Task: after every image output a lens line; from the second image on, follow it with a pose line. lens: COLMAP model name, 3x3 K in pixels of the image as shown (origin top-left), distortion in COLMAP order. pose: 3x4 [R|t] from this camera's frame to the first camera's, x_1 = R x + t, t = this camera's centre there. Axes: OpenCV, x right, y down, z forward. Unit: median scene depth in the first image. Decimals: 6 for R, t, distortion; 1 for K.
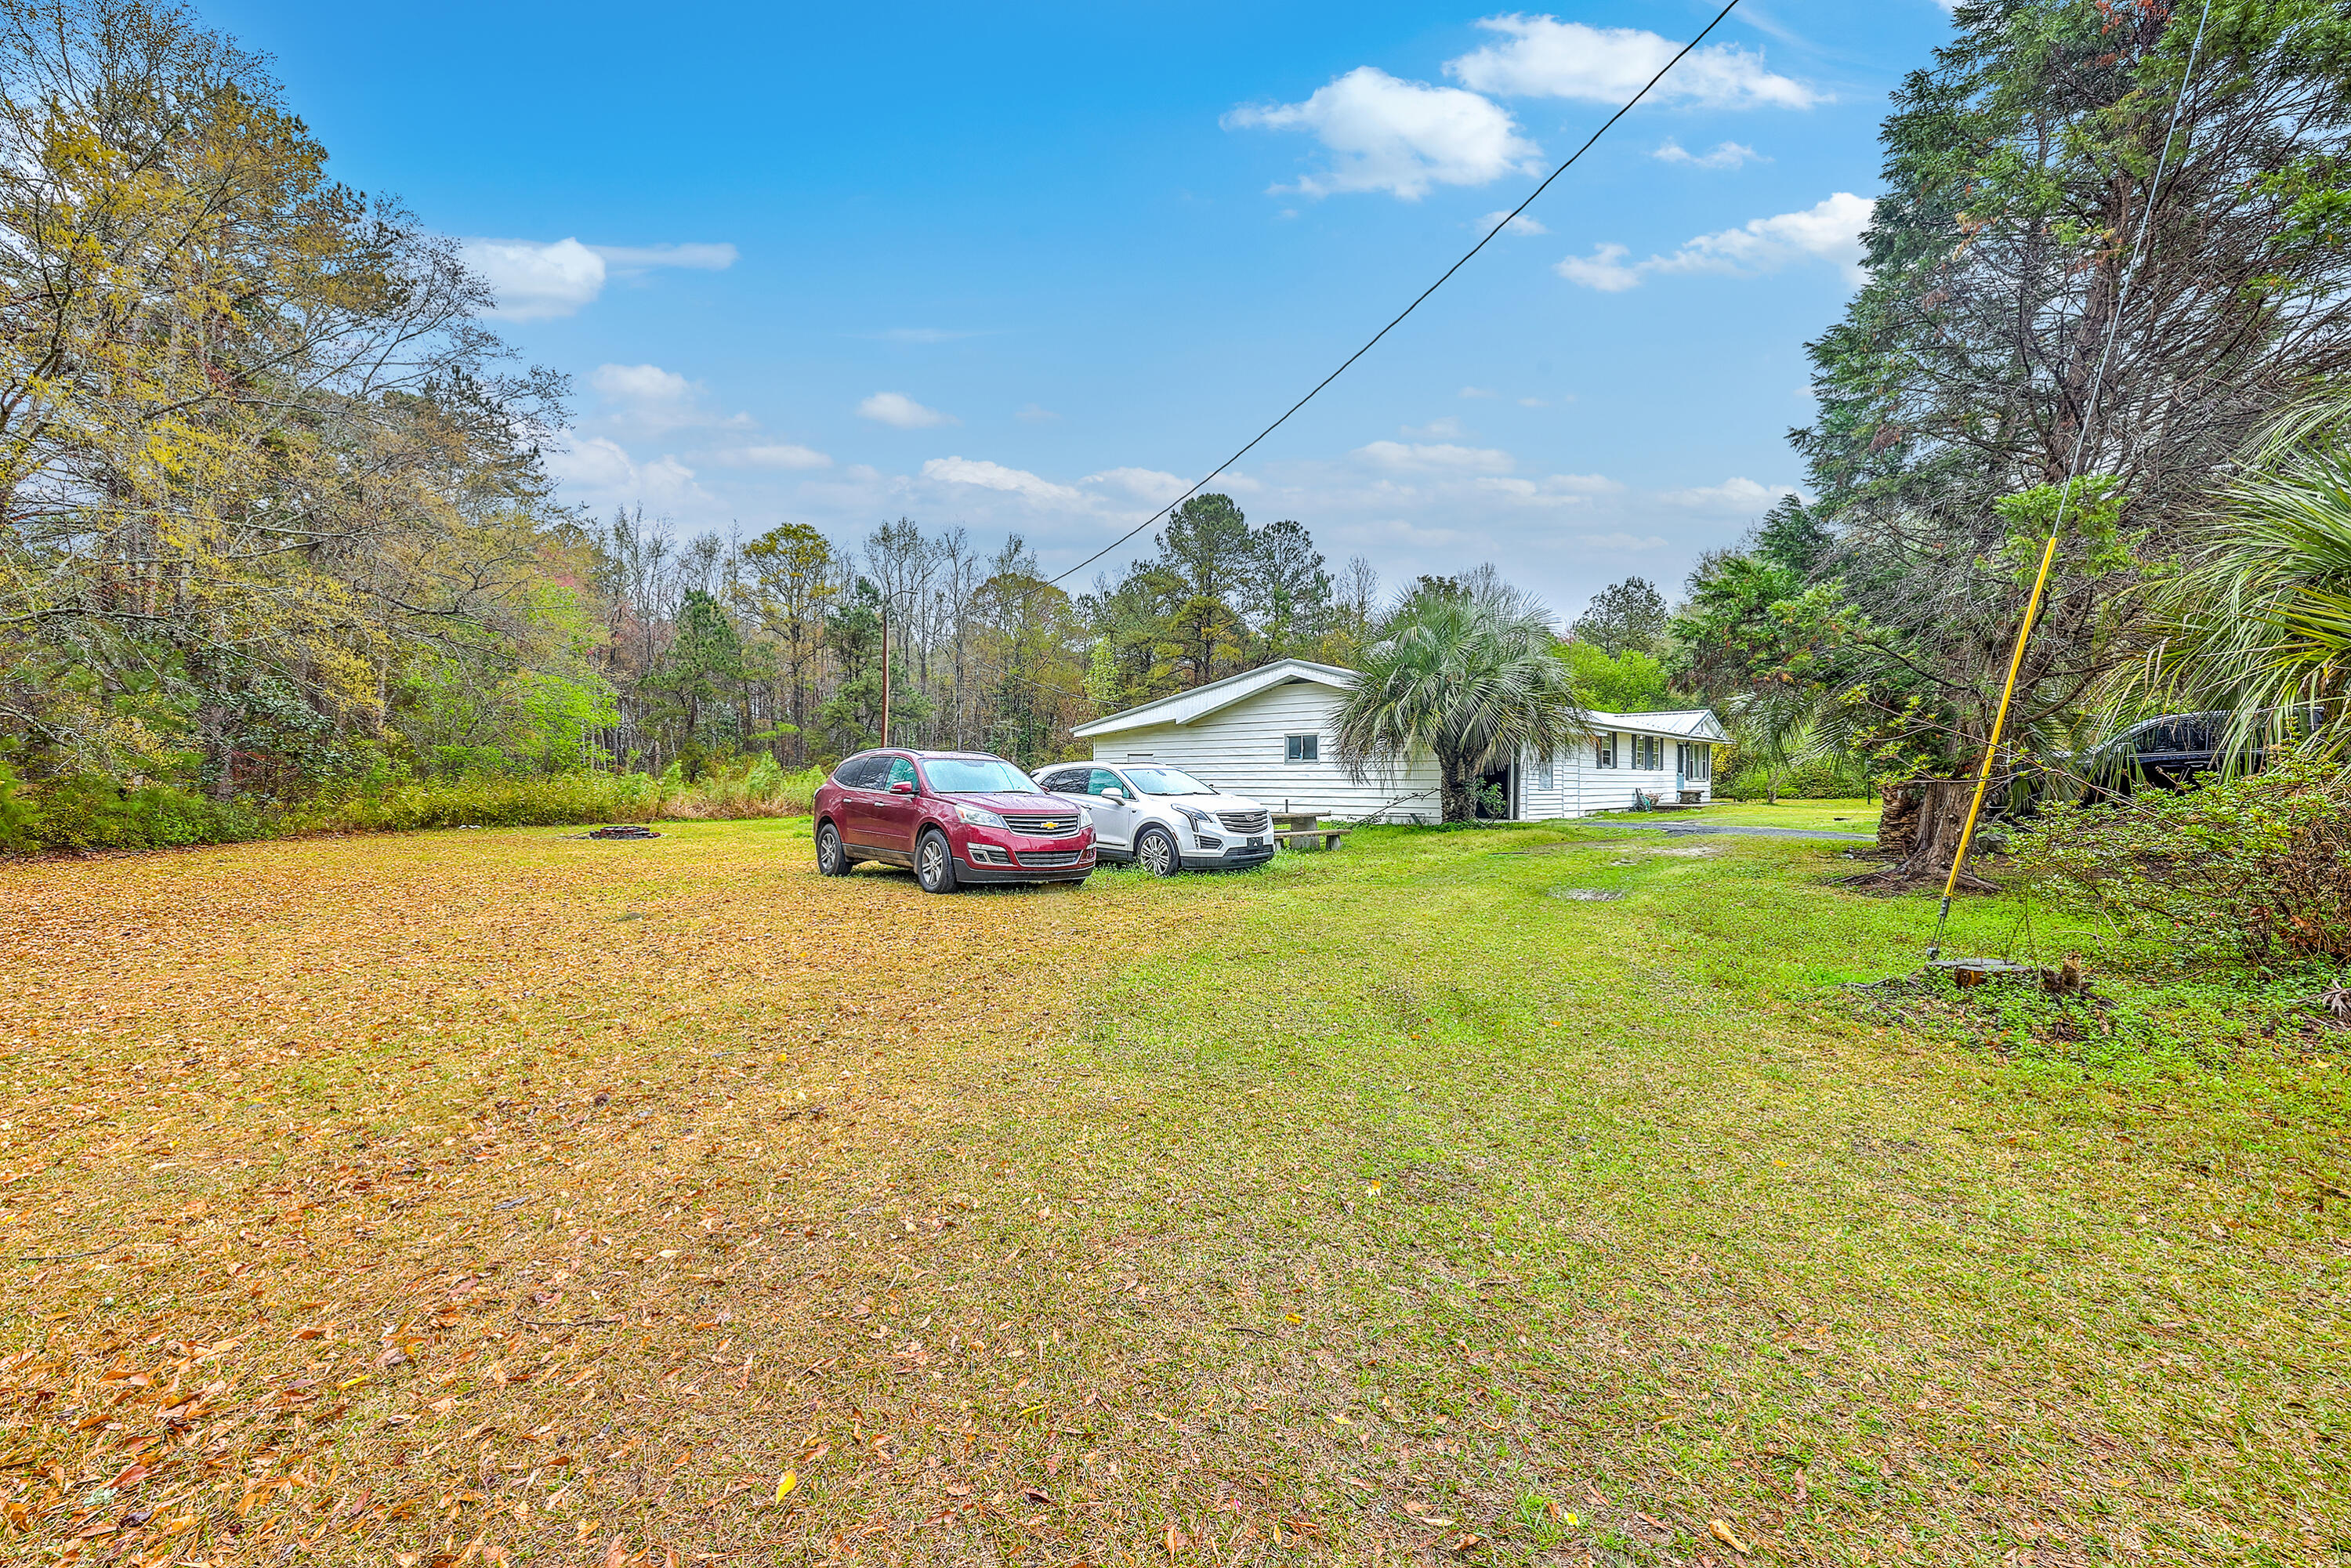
lens RADIAL K [[935.2, 0, 1179.8], [0, 935.2, 775.0], [0, 0, 1]] dist [0.000349, 0.000093]
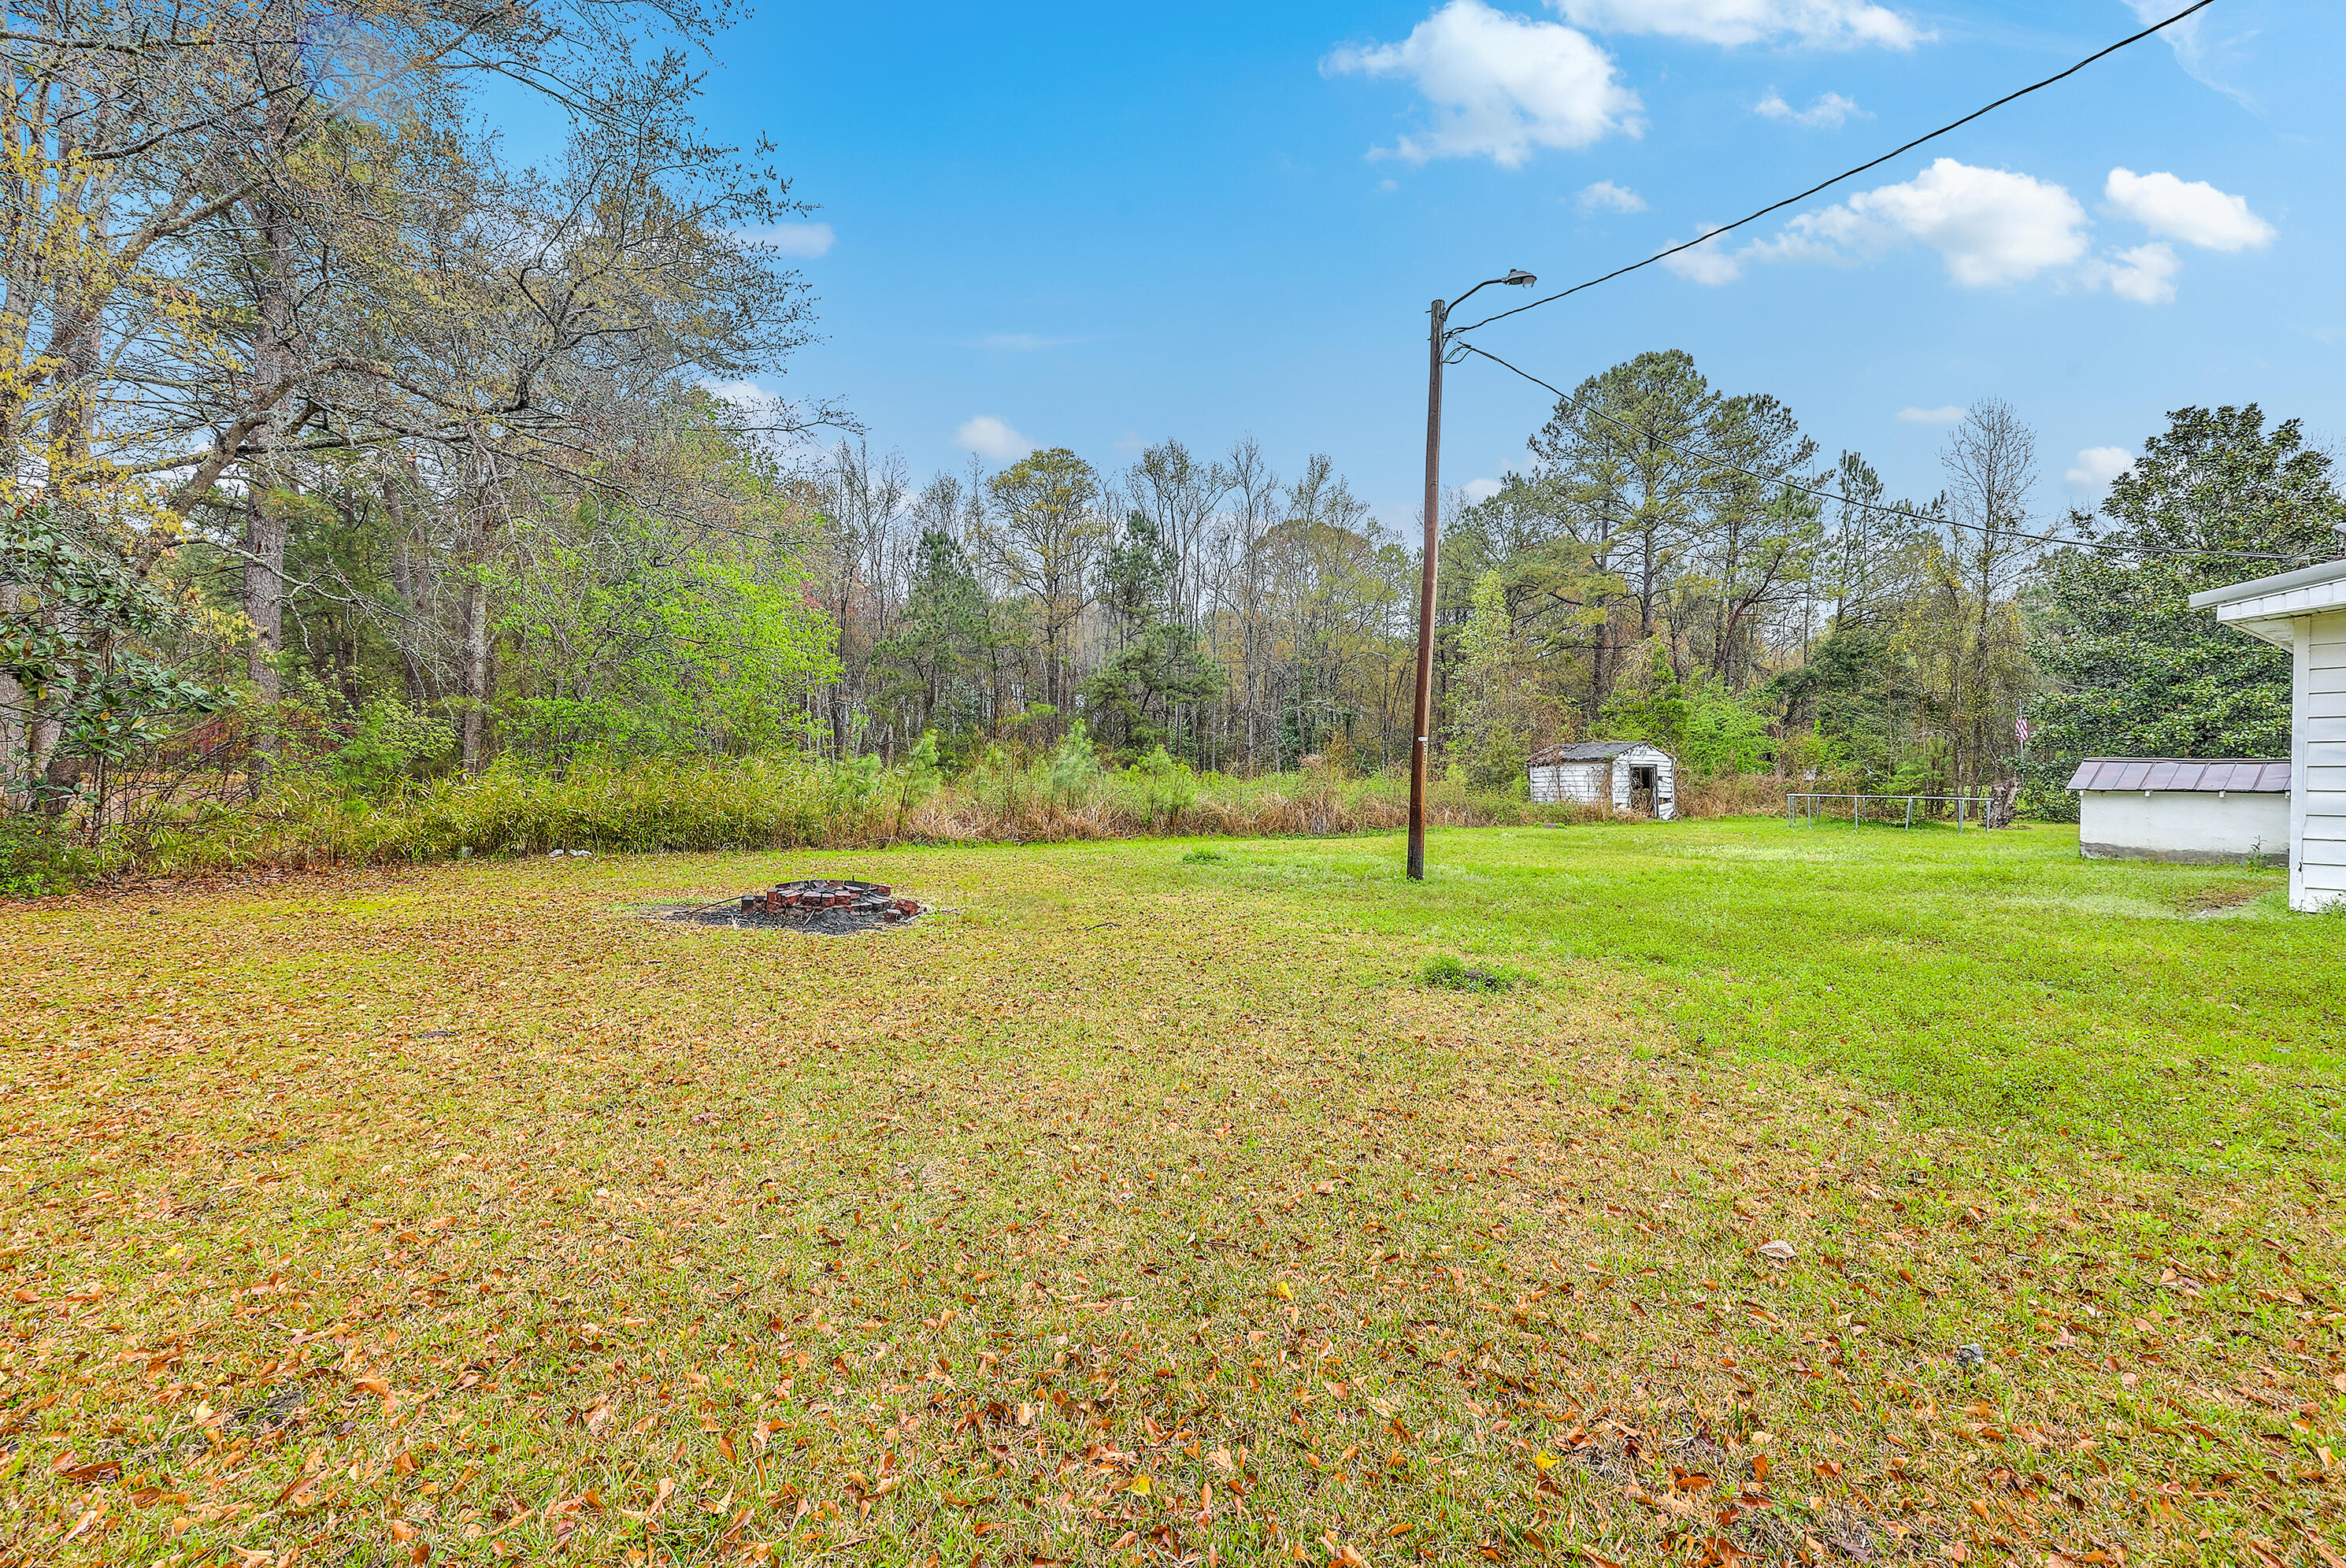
lens RADIAL K [[933.3, 0, 1177.3], [0, 933.3, 775.0], [0, 0, 1]] dist [0.000349, 0.000093]
pose [[0.979161, 0.007079, -0.202964, -0.161674], [-0.007198, 0.999974, 0.000148, 0.004394], [0.202960, 0.001316, 0.979186, 0.280378]]
